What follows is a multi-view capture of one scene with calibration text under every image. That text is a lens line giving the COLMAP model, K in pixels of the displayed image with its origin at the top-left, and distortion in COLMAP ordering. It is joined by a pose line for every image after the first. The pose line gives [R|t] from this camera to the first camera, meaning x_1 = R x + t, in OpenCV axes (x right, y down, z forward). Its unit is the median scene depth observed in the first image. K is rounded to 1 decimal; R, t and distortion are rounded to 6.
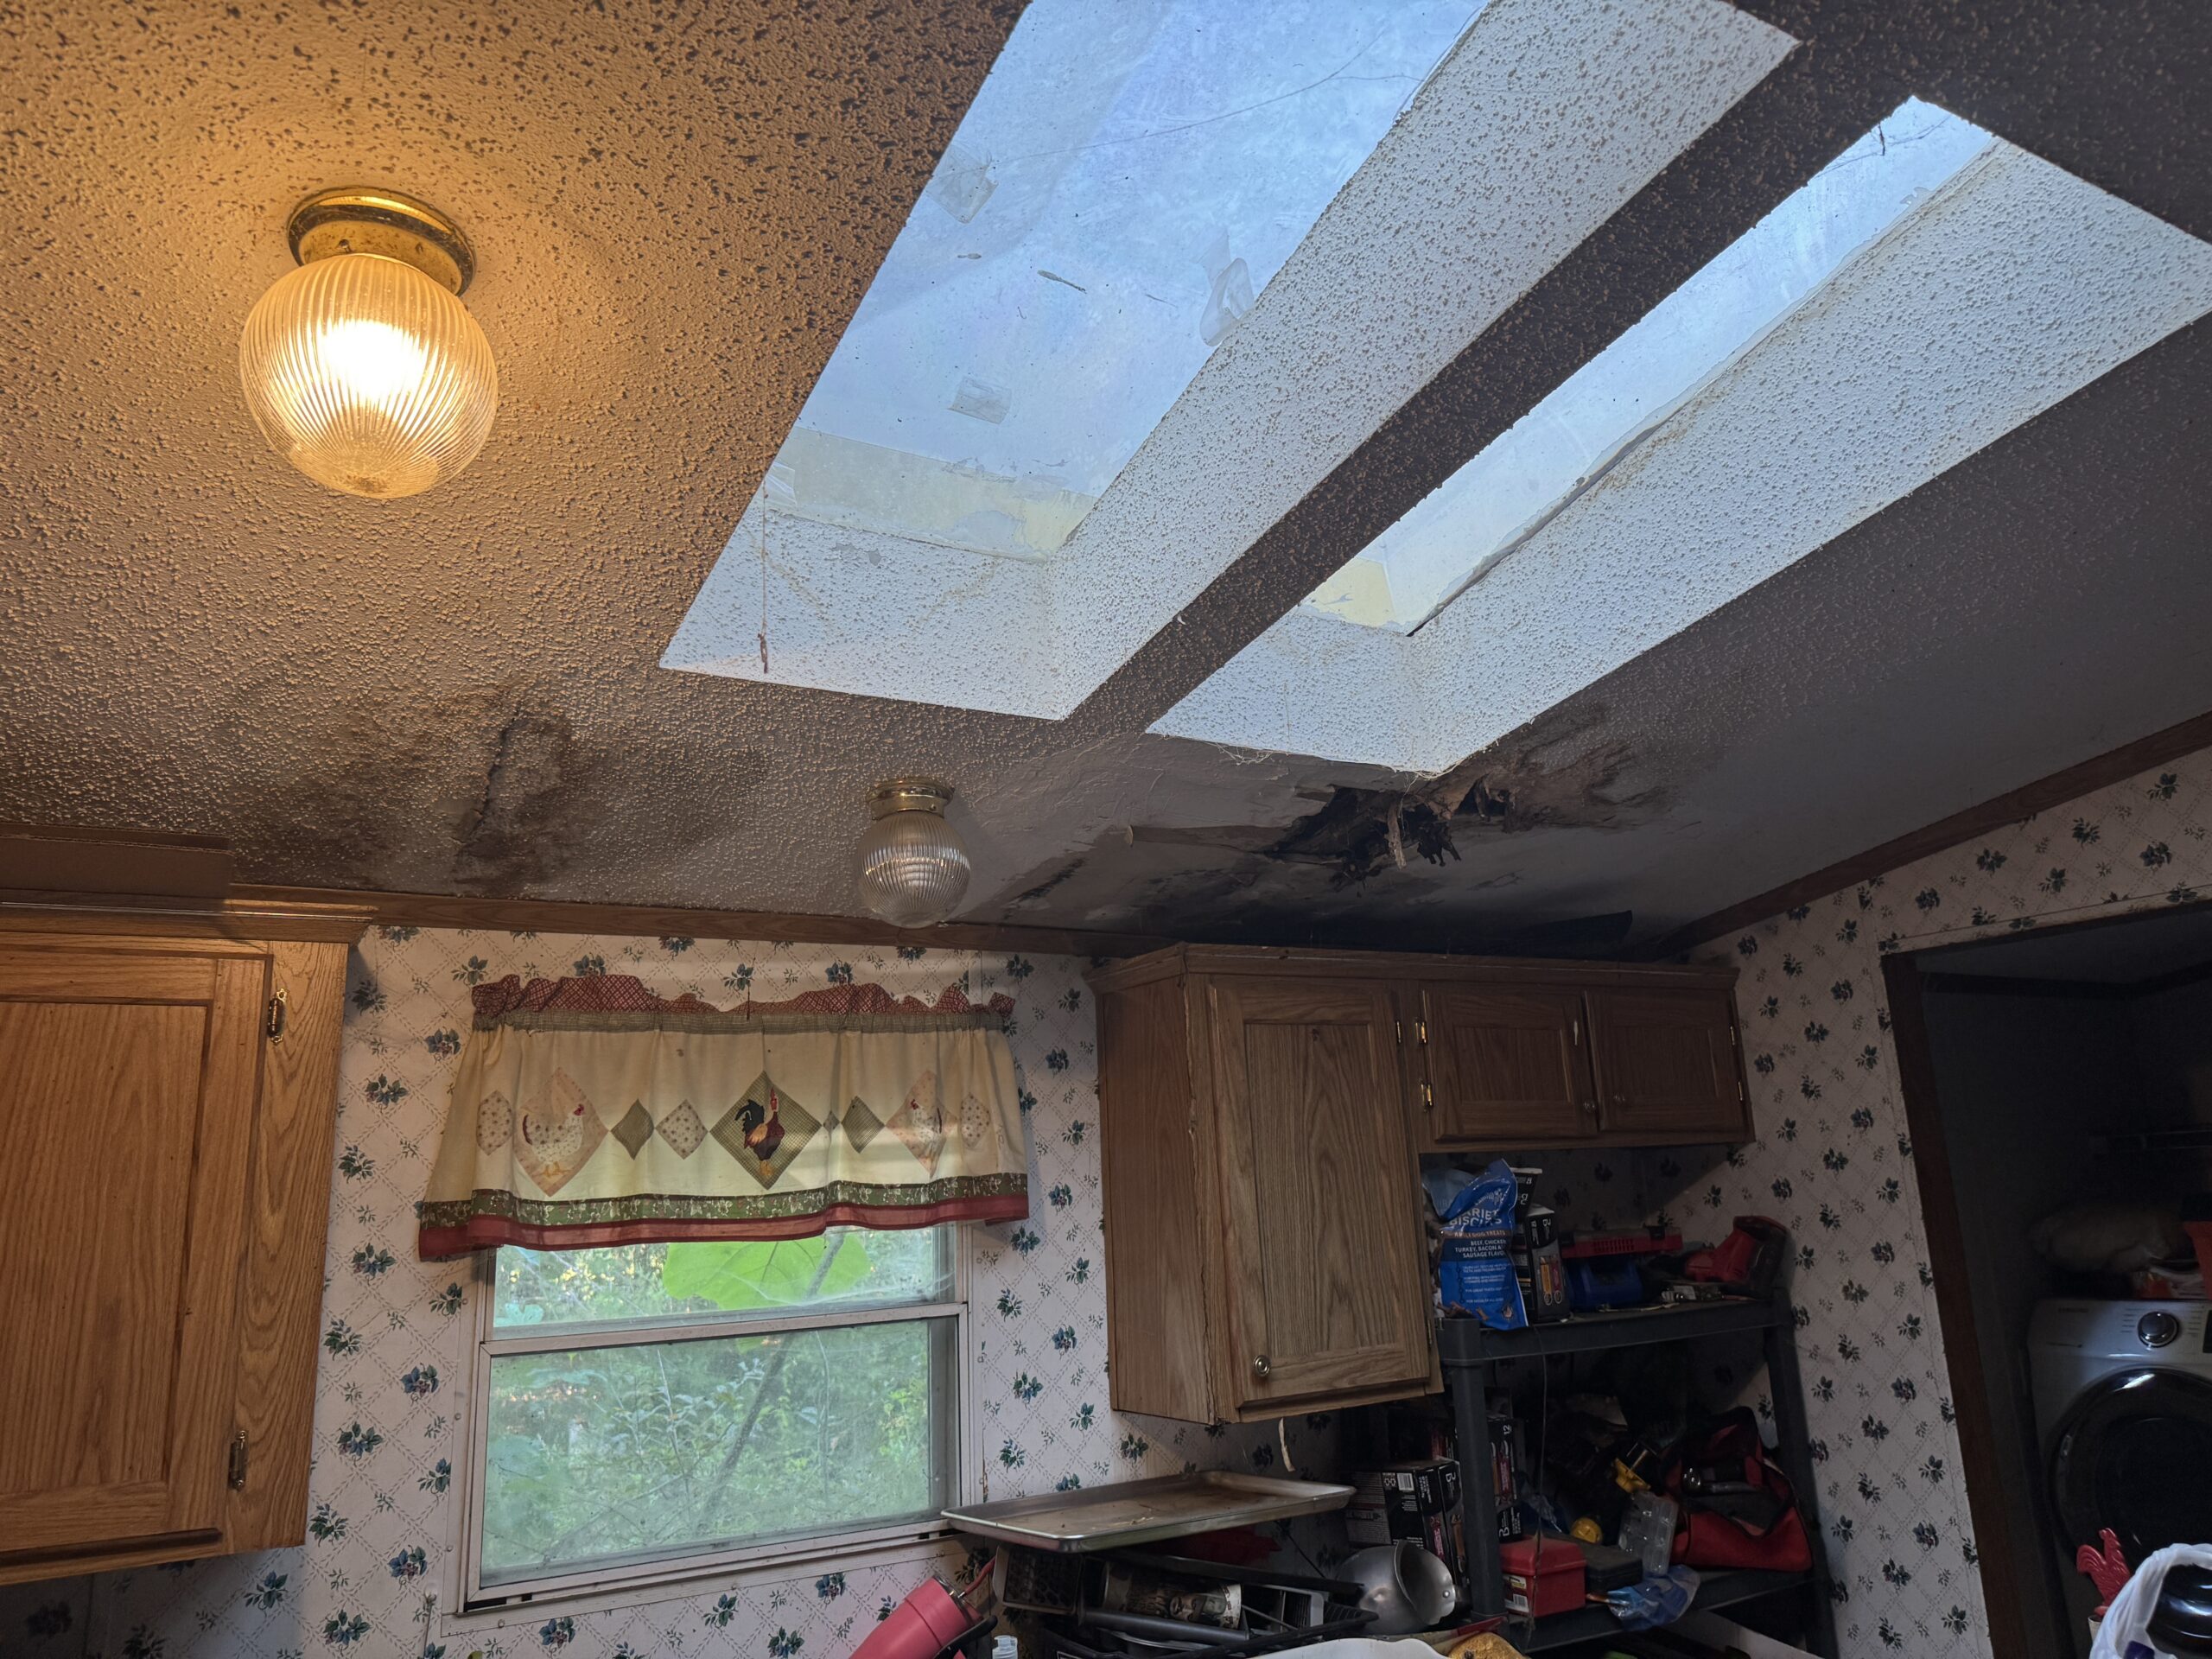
lens RADIAL K [[1578.9, 0, 1106.0], [0, 1578.9, 829.5], [0, 0, 1]] dist [0.061493, -0.079319]
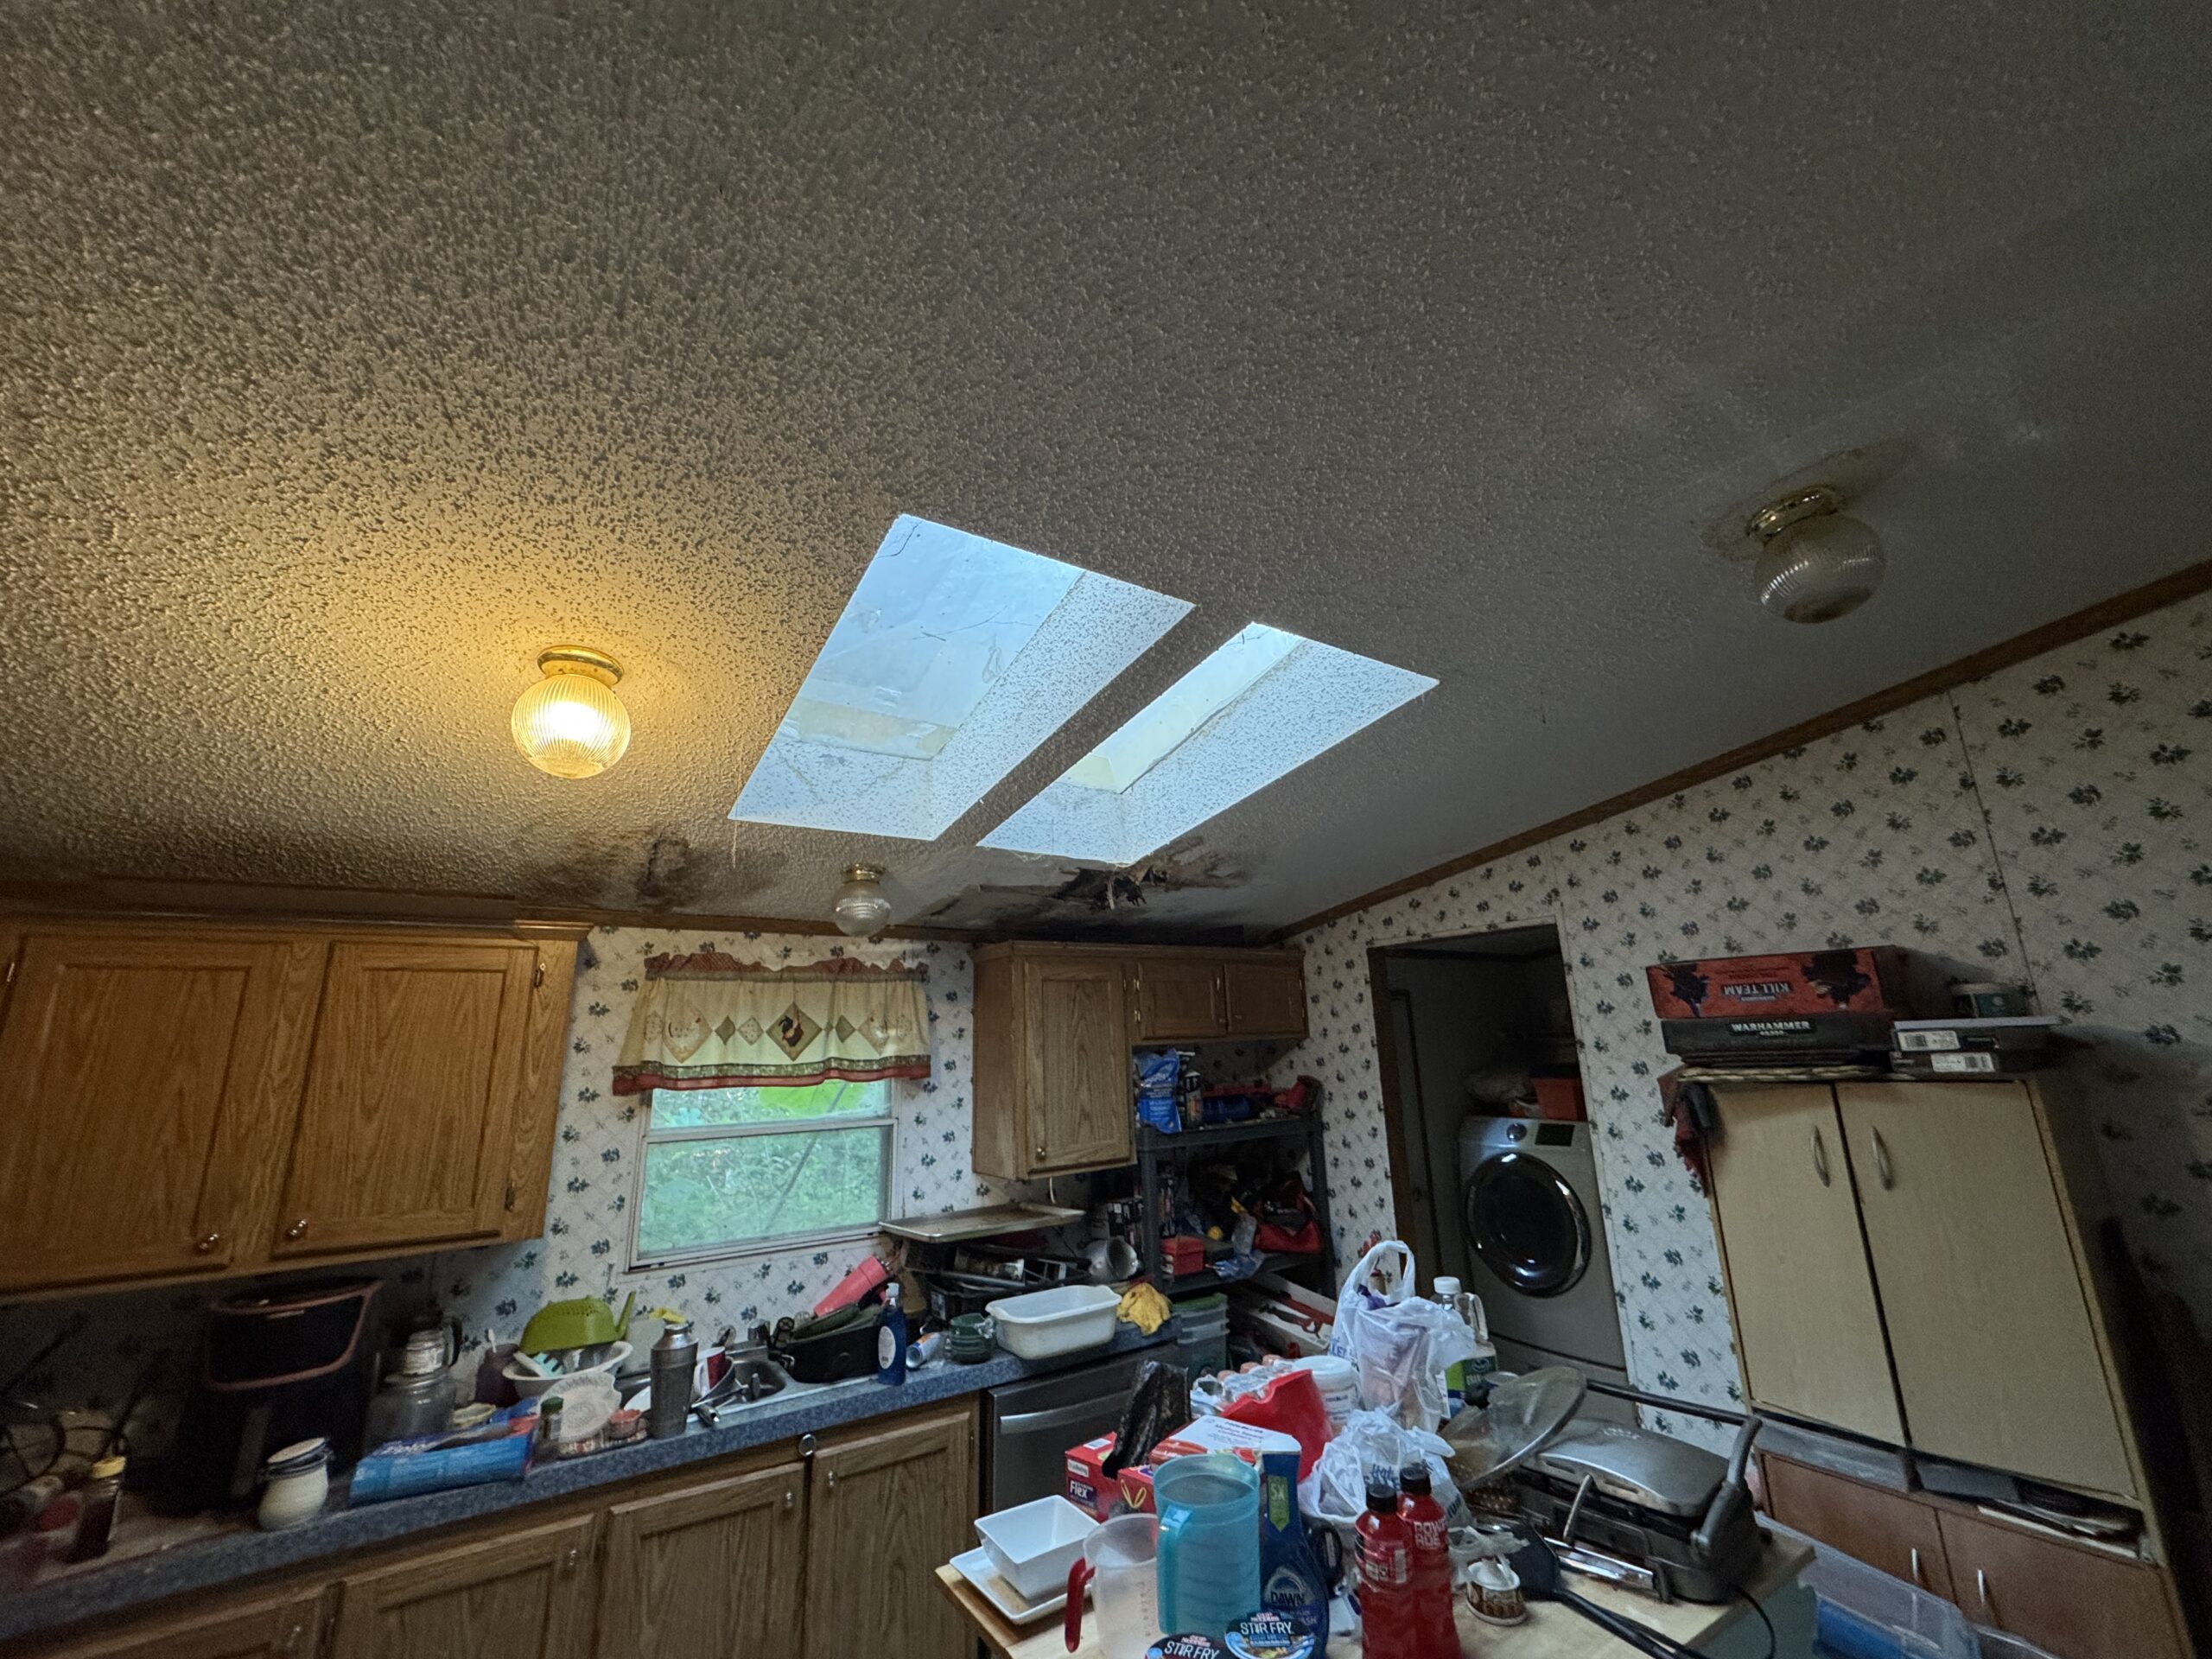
lens RADIAL K [[894.9, 0, 1104.9], [0, 894.9, 823.8], [0, 0, 1]] dist [0.000123, 0.004625]
pose [[0.998299, 0.027540, 0.051388, 0.108928], [-0.026887, 0.999549, -0.013353, -0.065981], [-0.051733, 0.011948, 0.998589, -0.145485]]
